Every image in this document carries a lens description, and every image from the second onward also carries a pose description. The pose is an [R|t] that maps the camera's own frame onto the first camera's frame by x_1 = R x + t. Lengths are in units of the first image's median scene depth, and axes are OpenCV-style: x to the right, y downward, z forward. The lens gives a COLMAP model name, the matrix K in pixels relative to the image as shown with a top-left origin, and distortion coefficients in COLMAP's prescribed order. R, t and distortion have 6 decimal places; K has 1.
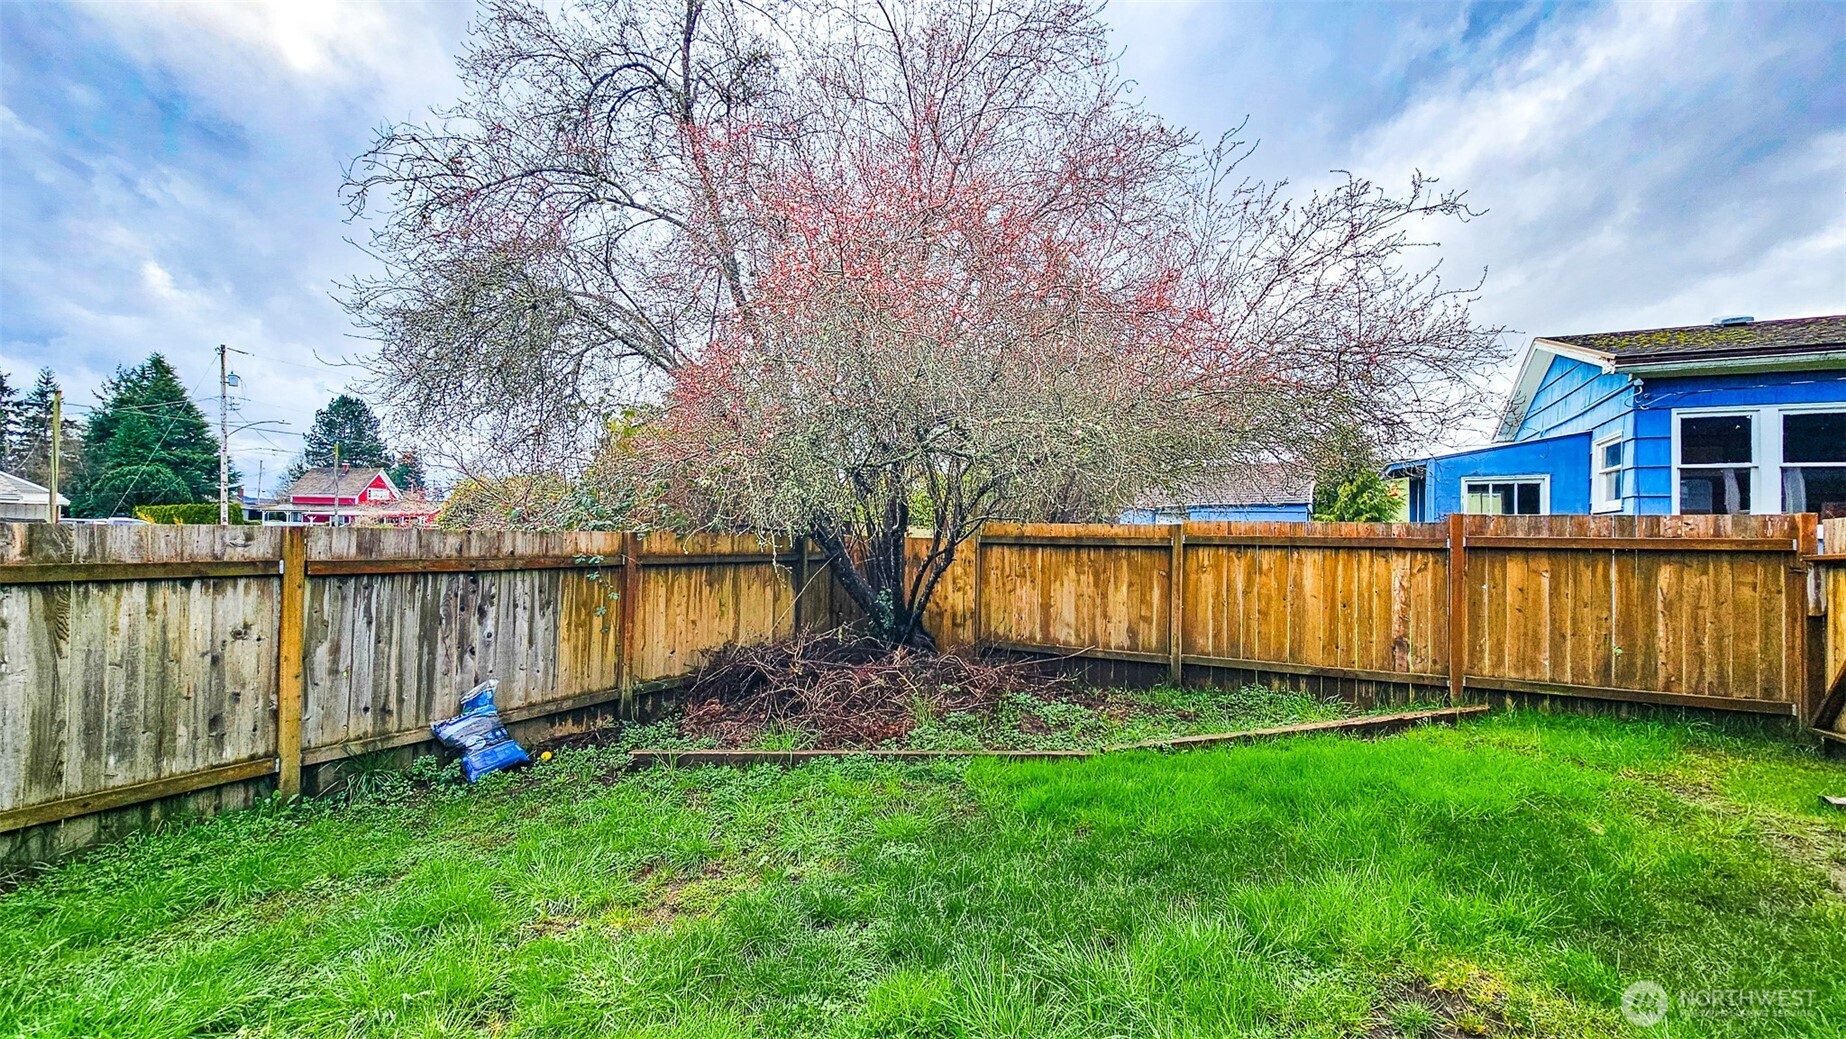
lens RADIAL K [[757.3, 0, 921.6], [0, 757.3, 522.9], [0, 0, 1]] dist [0.001011, 0.000088]
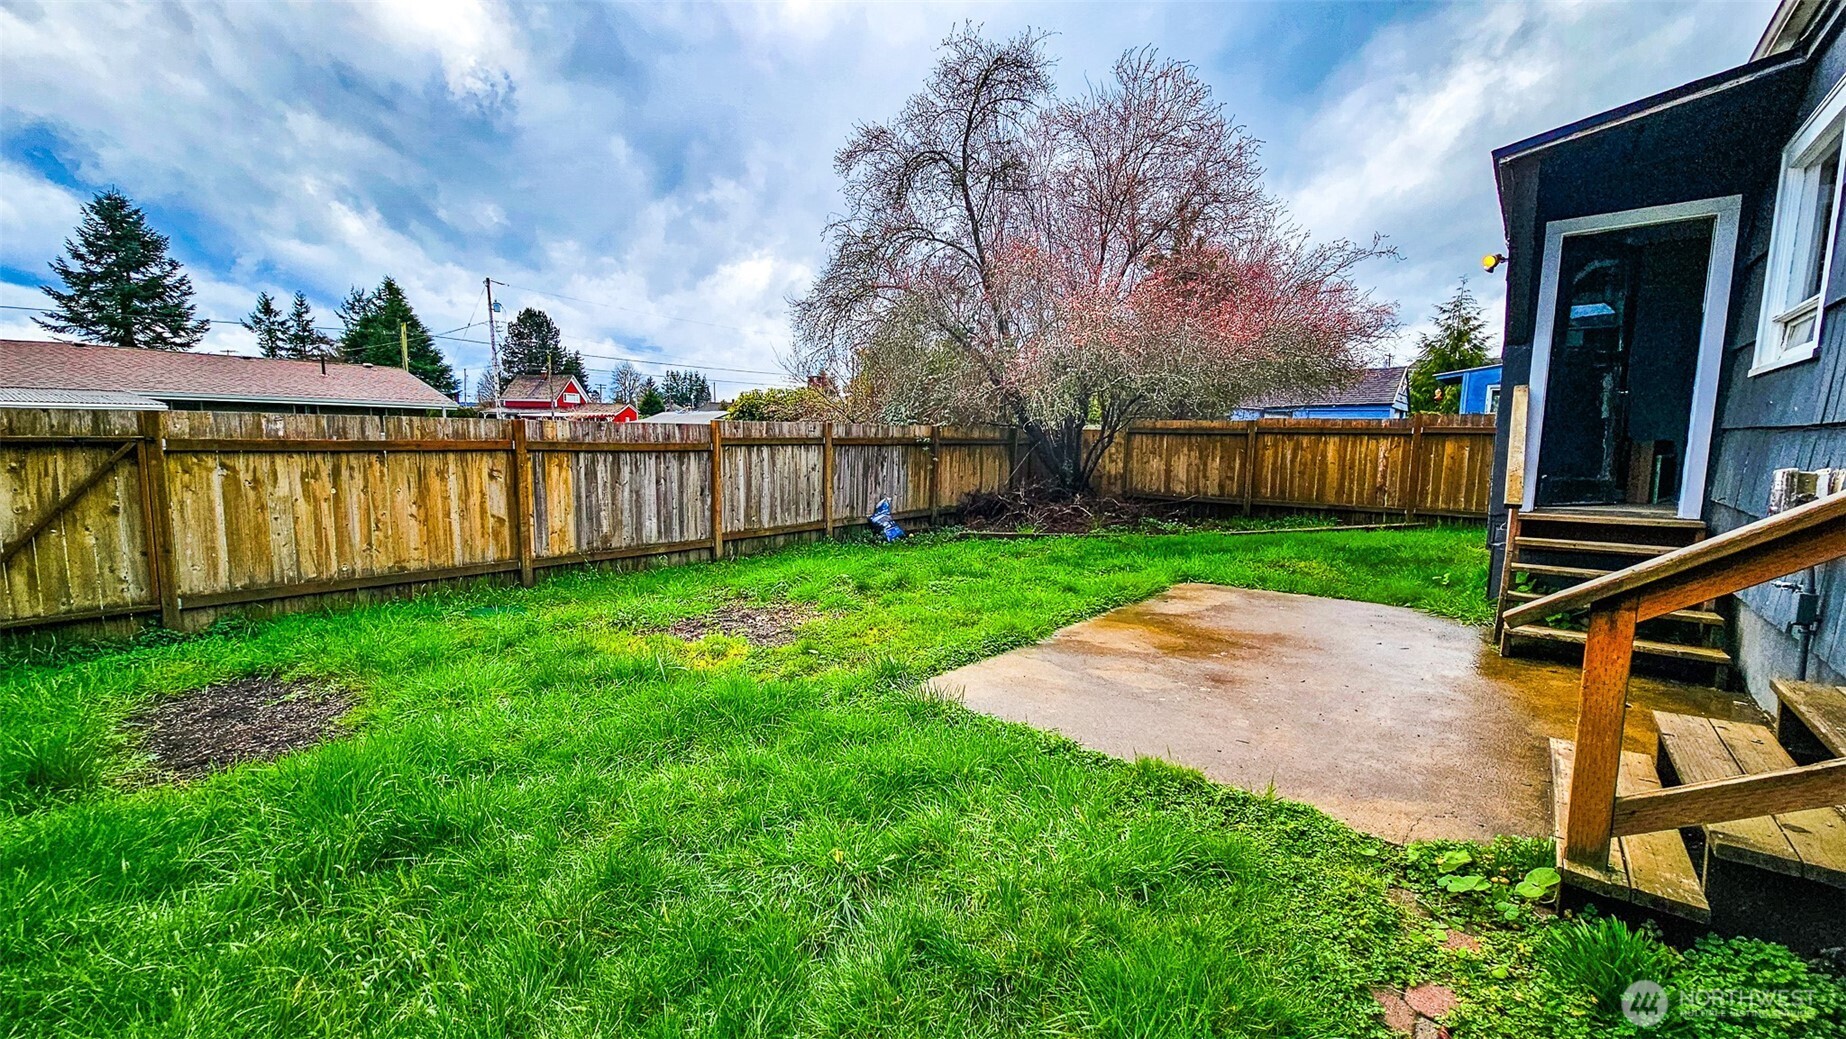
lens RADIAL K [[757.3, 0, 924.8], [0, 757.3, 519.8], [0, 0, 1]] dist [0.001011, 0.000088]
pose [[0.987681, 0.015686, -0.155693, -0.111231], [0.004490, 0.991712, 0.128399, 0.001625], [0.156417, -0.127516, 0.979425, -0.785178]]
